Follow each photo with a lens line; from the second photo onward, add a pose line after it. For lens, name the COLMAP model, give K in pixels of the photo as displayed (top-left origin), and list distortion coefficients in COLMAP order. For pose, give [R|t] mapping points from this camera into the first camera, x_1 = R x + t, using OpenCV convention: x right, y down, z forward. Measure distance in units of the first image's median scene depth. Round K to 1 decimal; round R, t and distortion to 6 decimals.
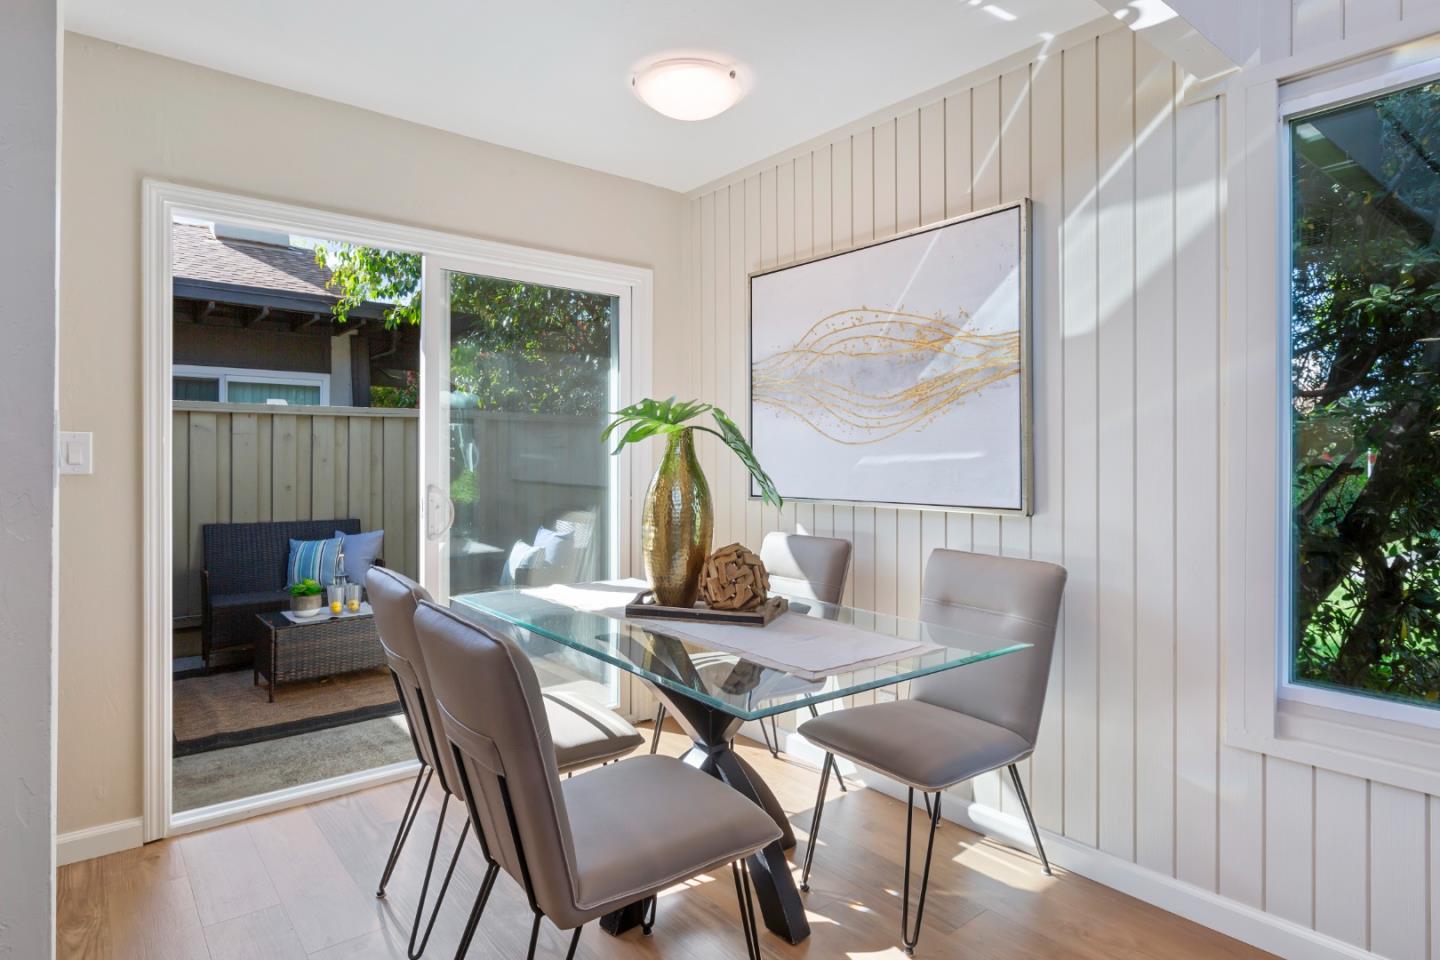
lens RADIAL K [[810.6, 0, 720.7], [0, 810.6, 461.4], [0, 0, 1]] dist [-0.001705, -0.000356]
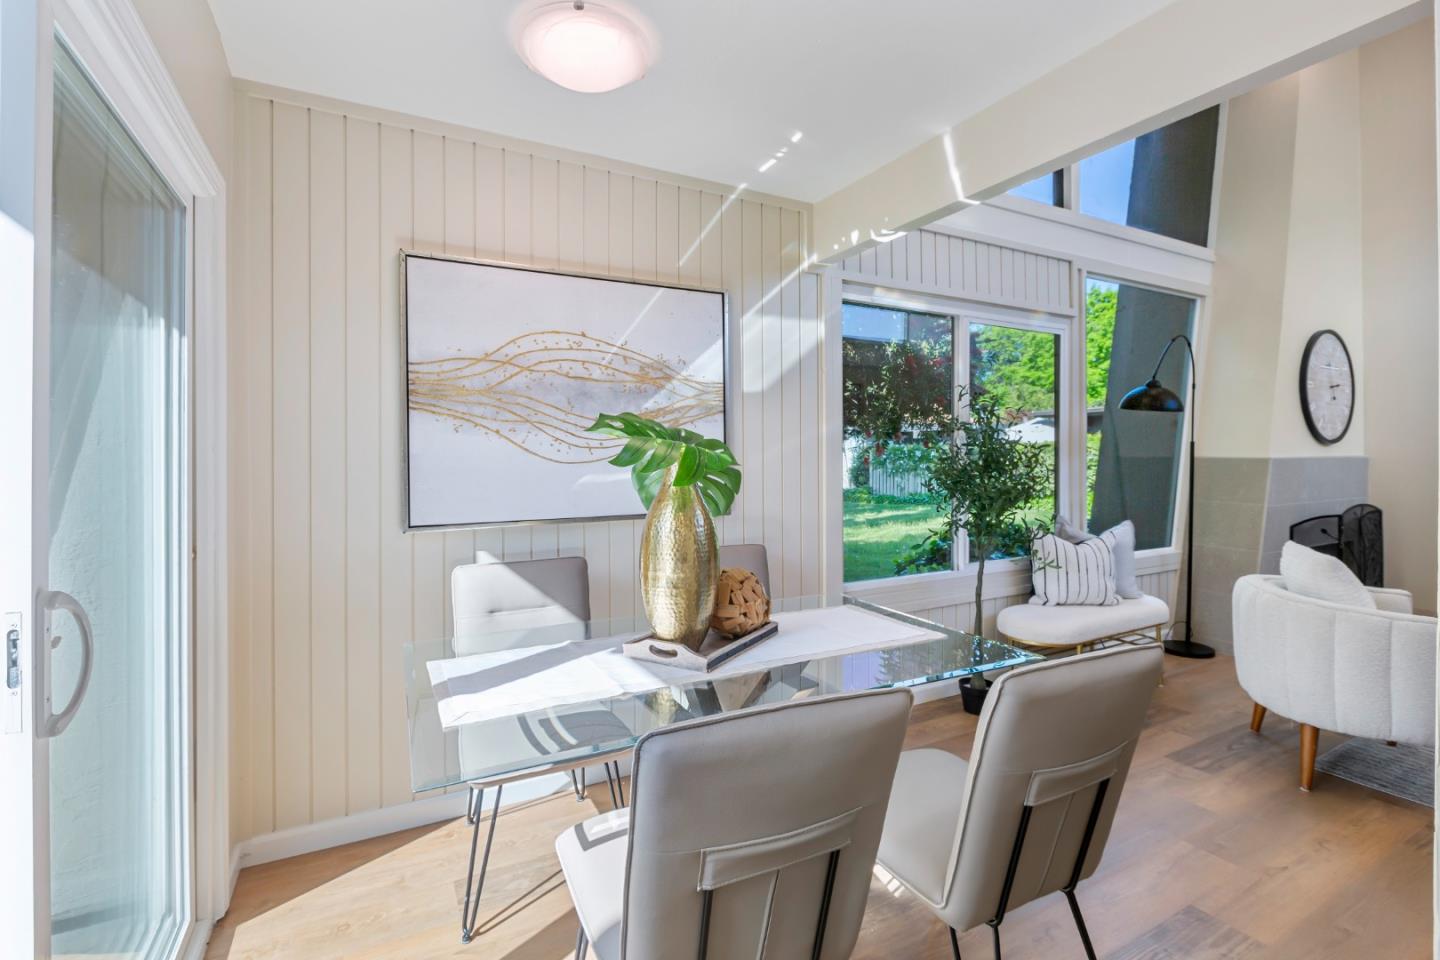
lens RADIAL K [[647.5, 0, 711.8], [0, 647.5, 474.5], [0, 0, 1]] dist [-0.004690, -0.000190]
pose [[0.204803, -0.004355, 0.978793, -0.636256], [0.022725, 0.999742, -0.000307, -0.003046], [-0.978539, 0.022306, 0.204849, 0.693503]]
